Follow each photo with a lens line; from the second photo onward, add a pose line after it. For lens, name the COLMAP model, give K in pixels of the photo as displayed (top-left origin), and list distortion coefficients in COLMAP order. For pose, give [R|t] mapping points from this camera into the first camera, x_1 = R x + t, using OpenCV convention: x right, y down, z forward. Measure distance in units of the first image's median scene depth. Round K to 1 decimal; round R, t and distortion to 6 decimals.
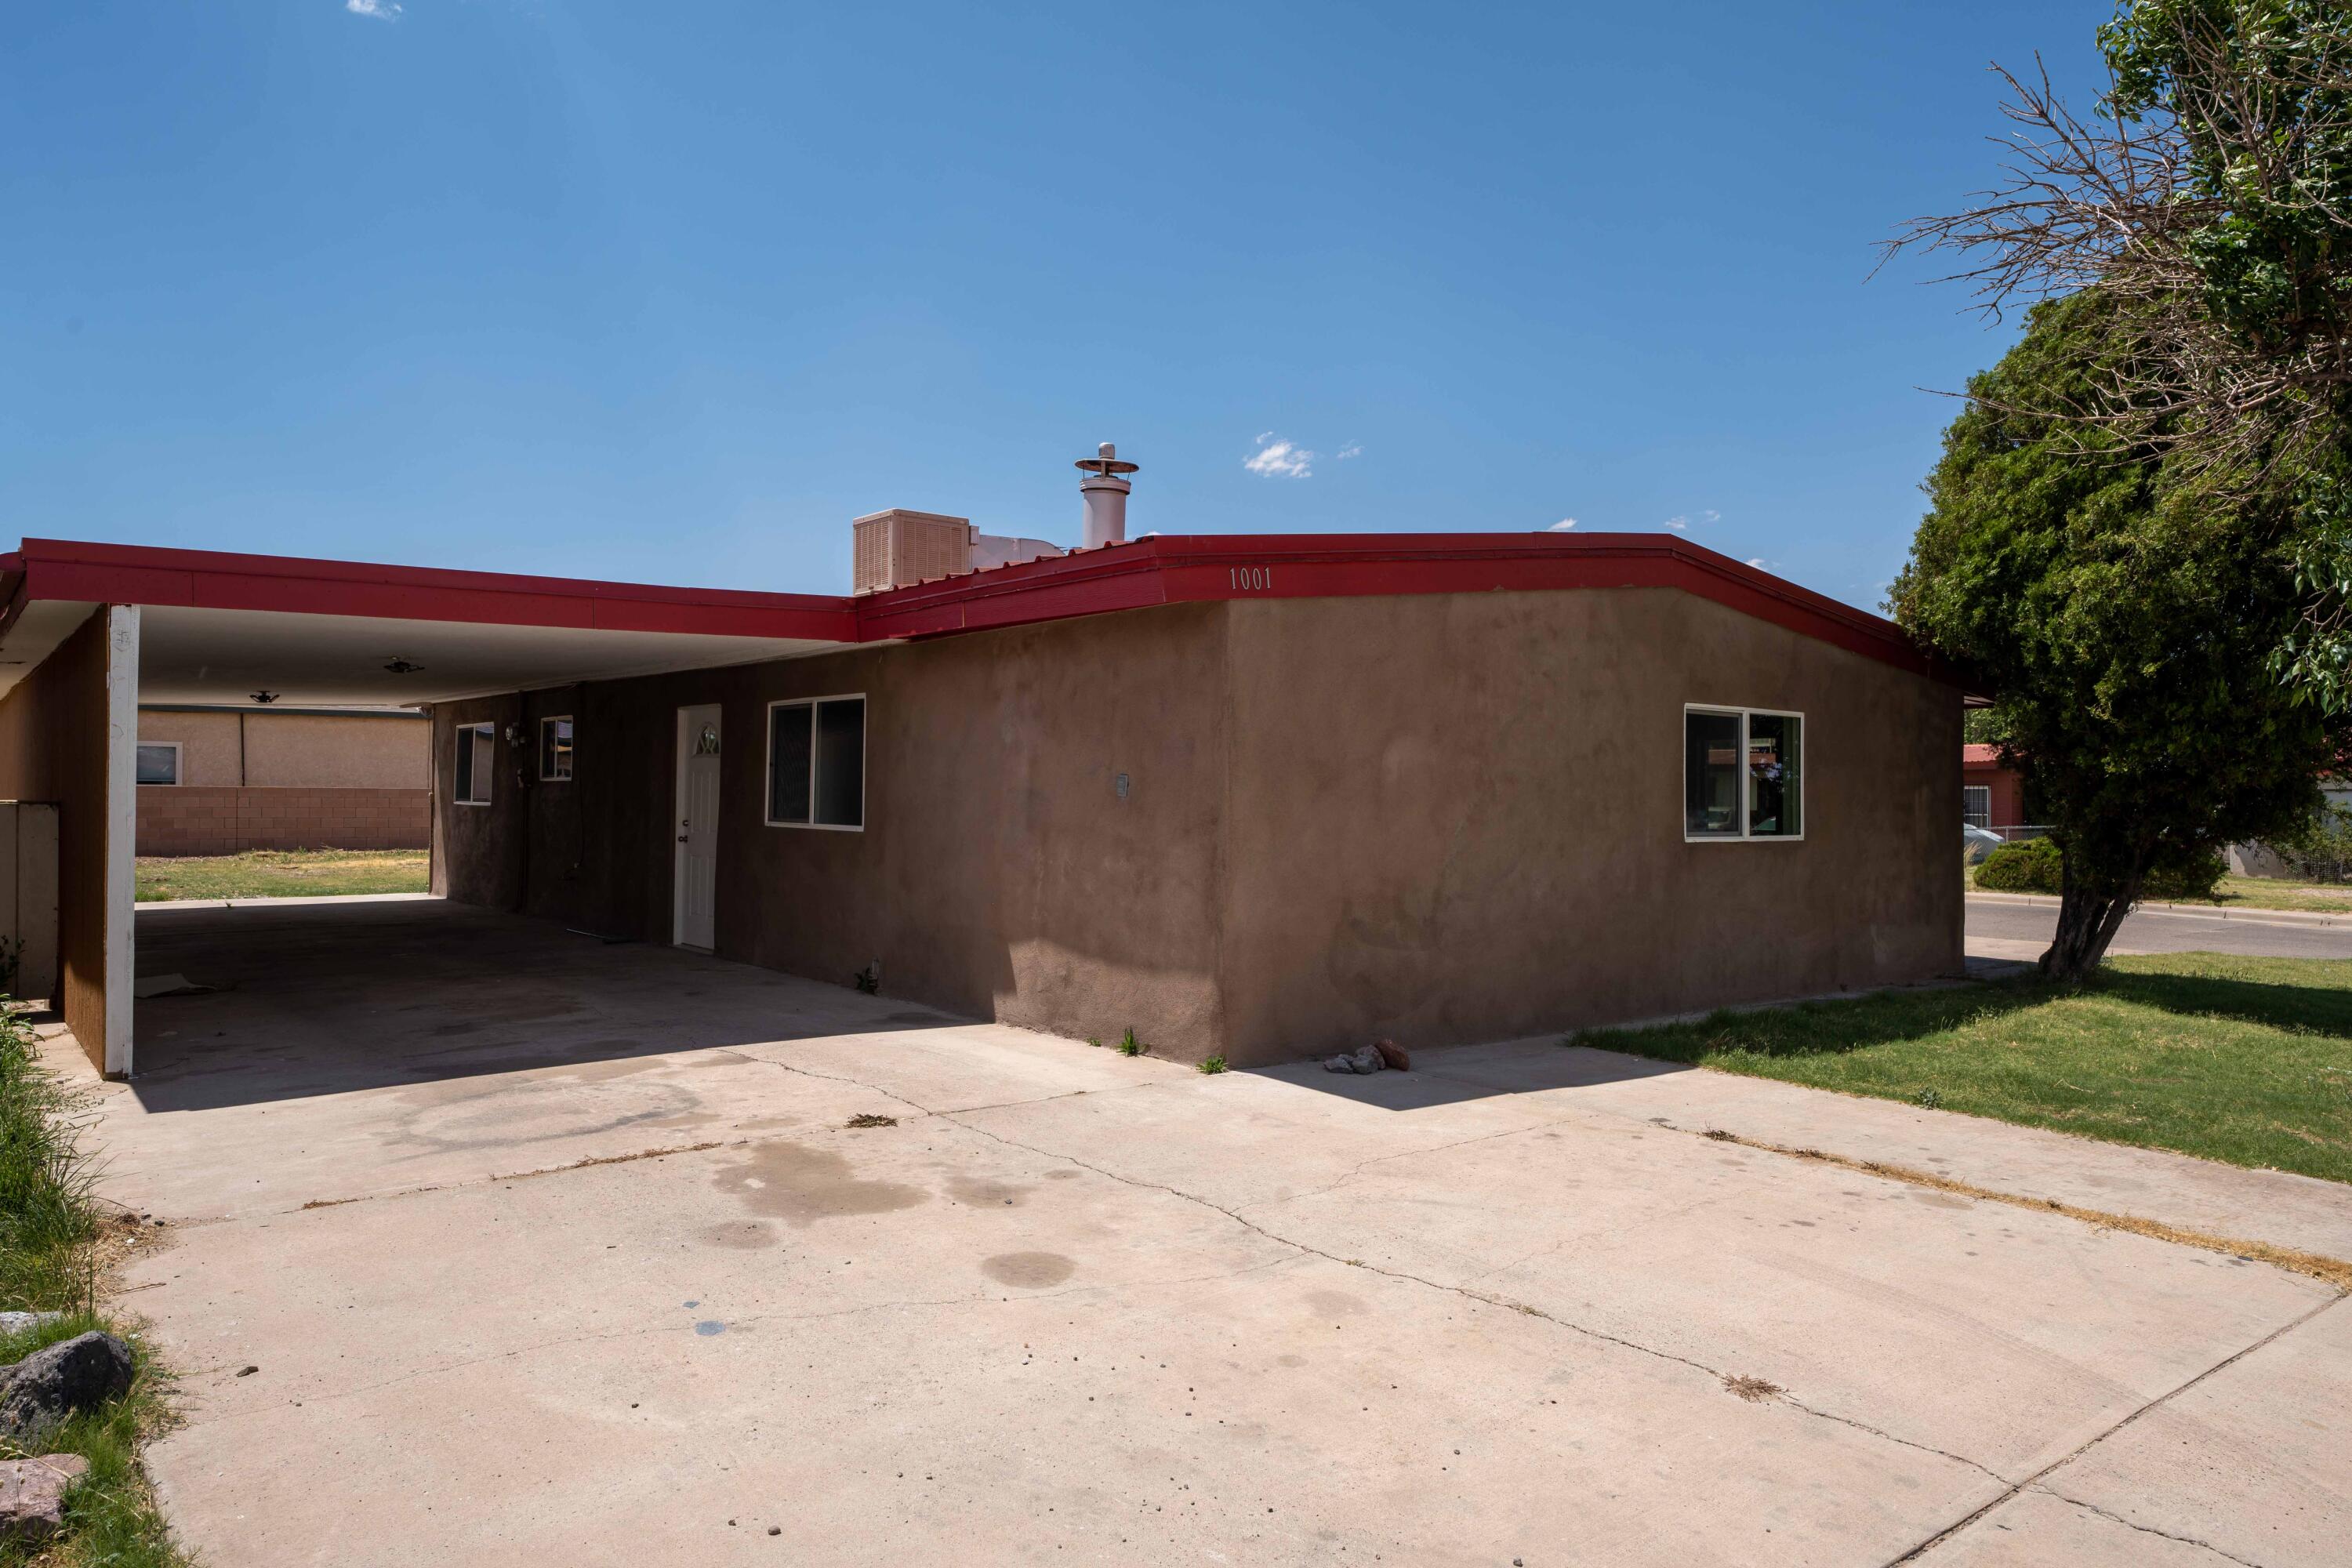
lens RADIAL K [[1528.4, 0, 1192.8], [0, 1528.4, 822.7], [0, 0, 1]] dist [0.021290, 0.001317]
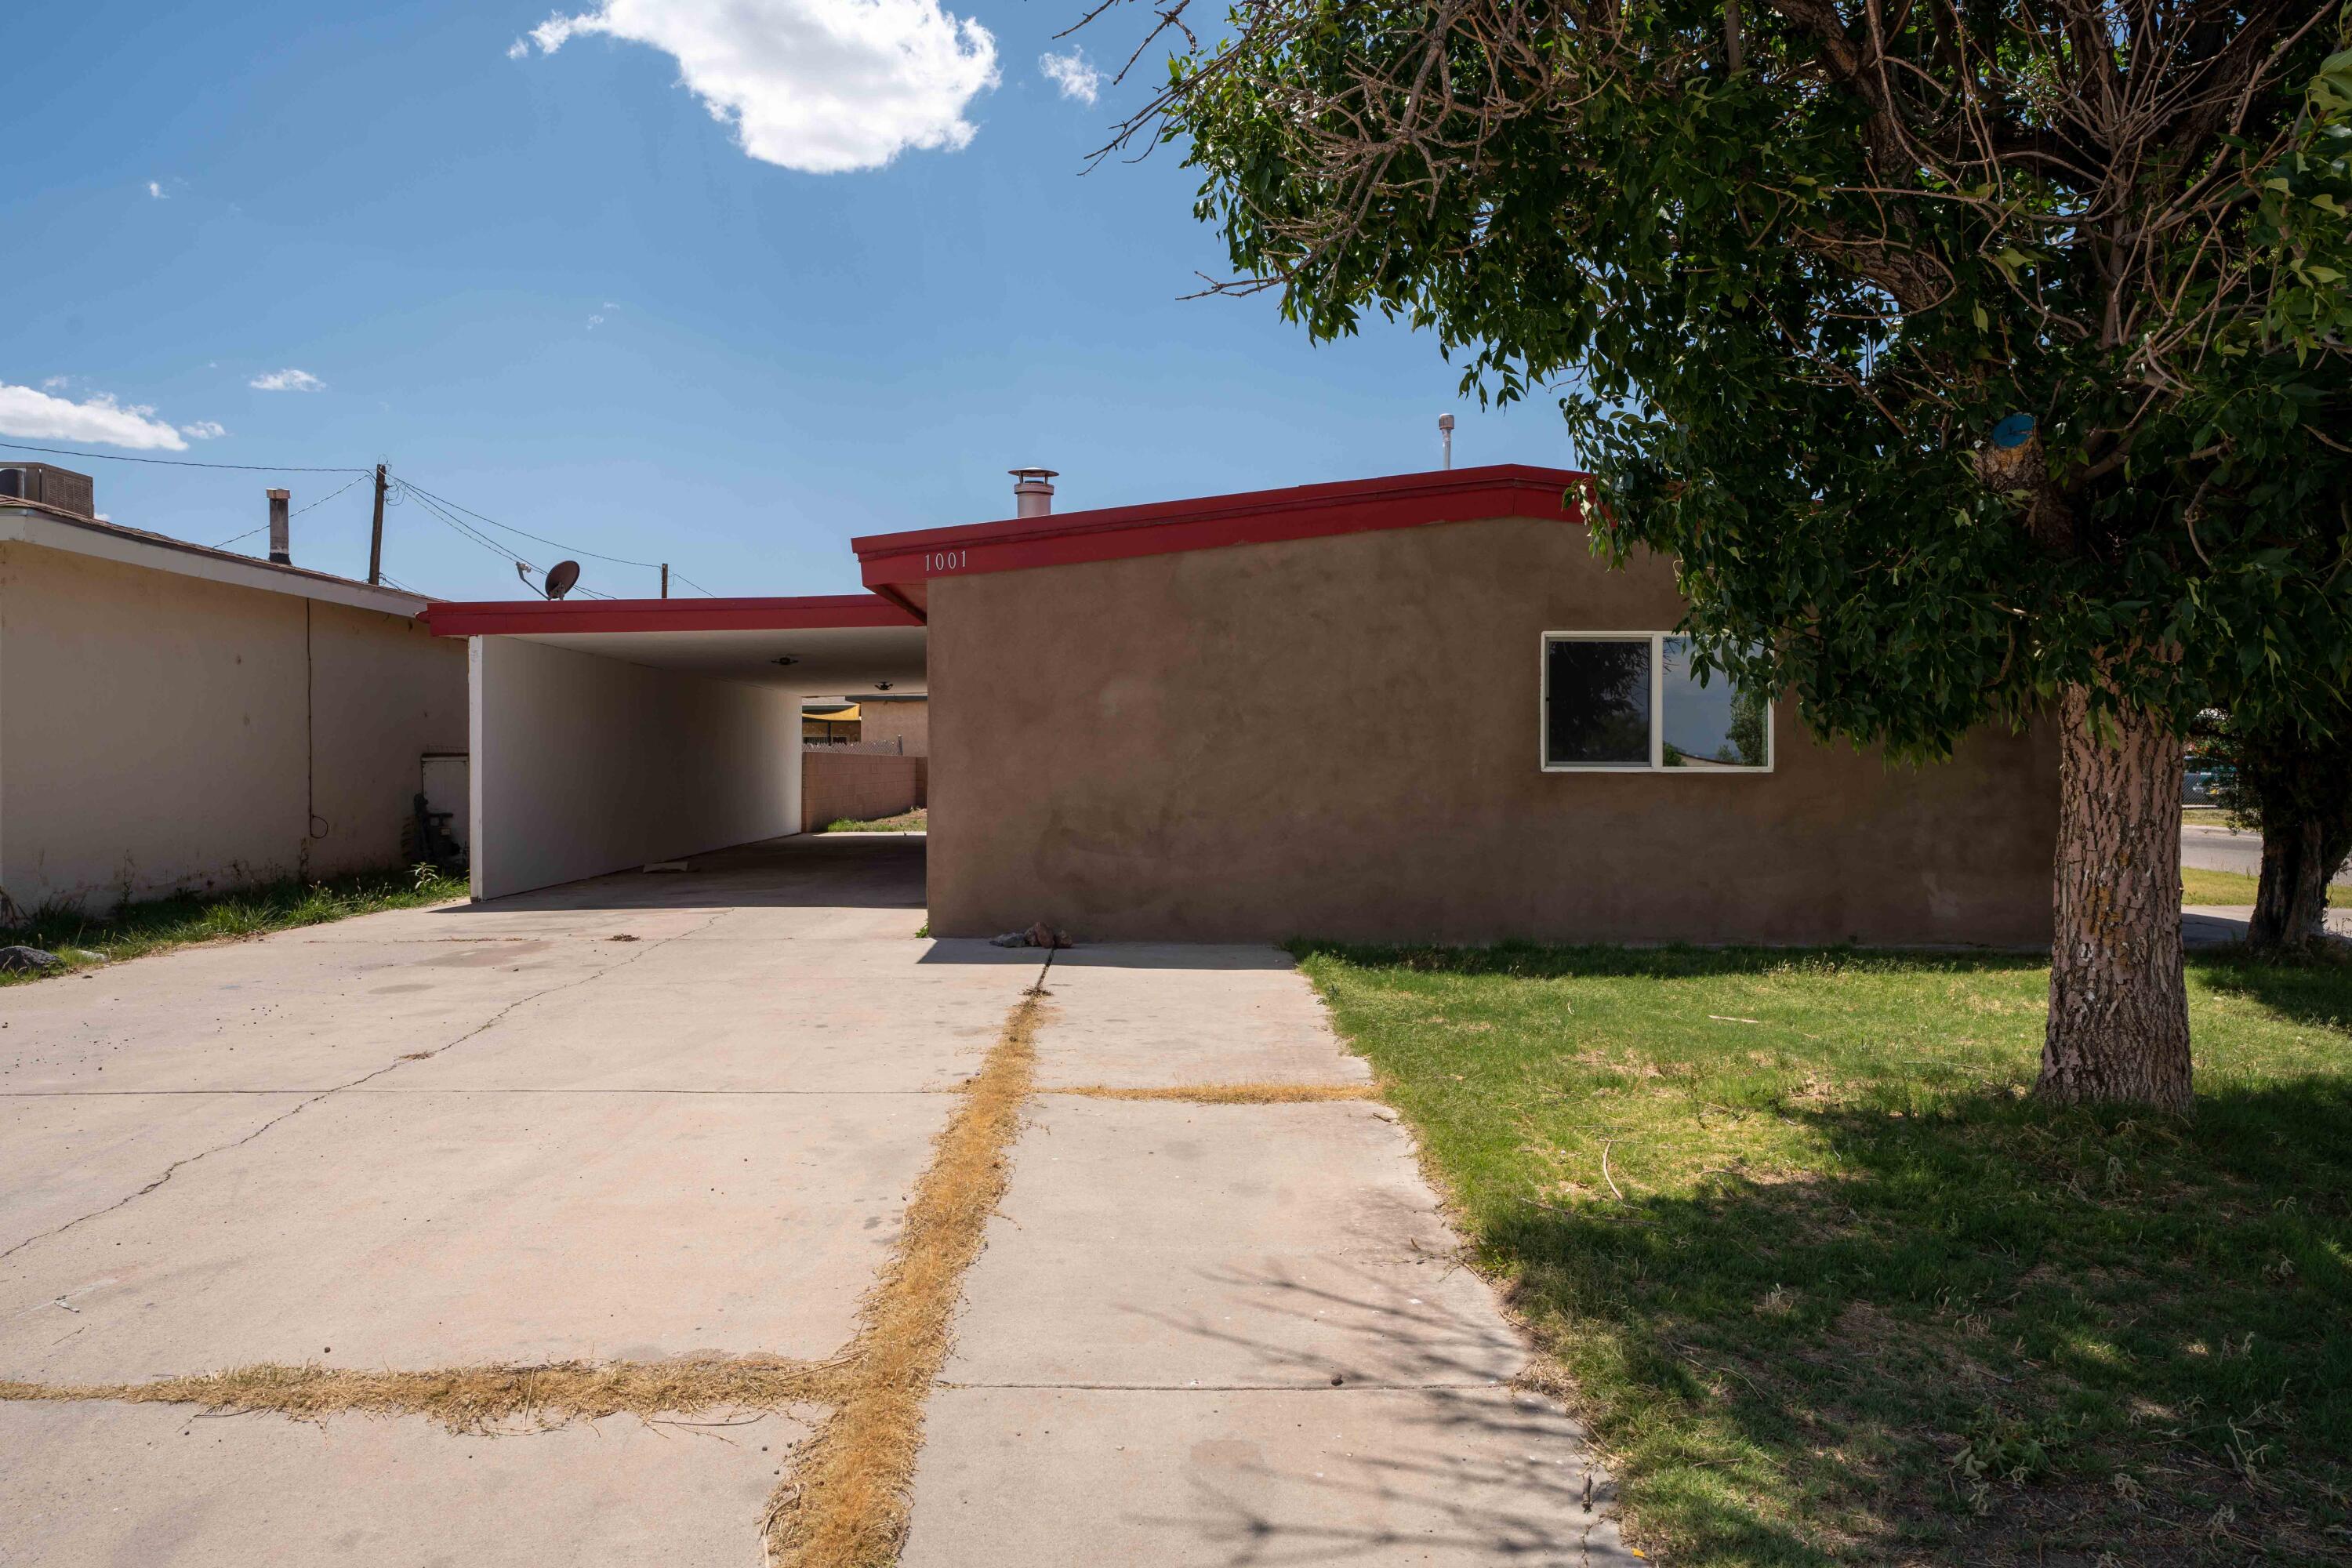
lens RADIAL K [[1528.4, 0, 1181.0], [0, 1528.4, 797.9], [0, 0, 1]] dist [0.021290, 0.001317]
pose [[0.785618, 0.003074, -0.618704, 0.917546], [-0.003393, 0.999994, 0.000661, 0.036756], [0.618703, 0.001580, 0.785624, 0.091013]]
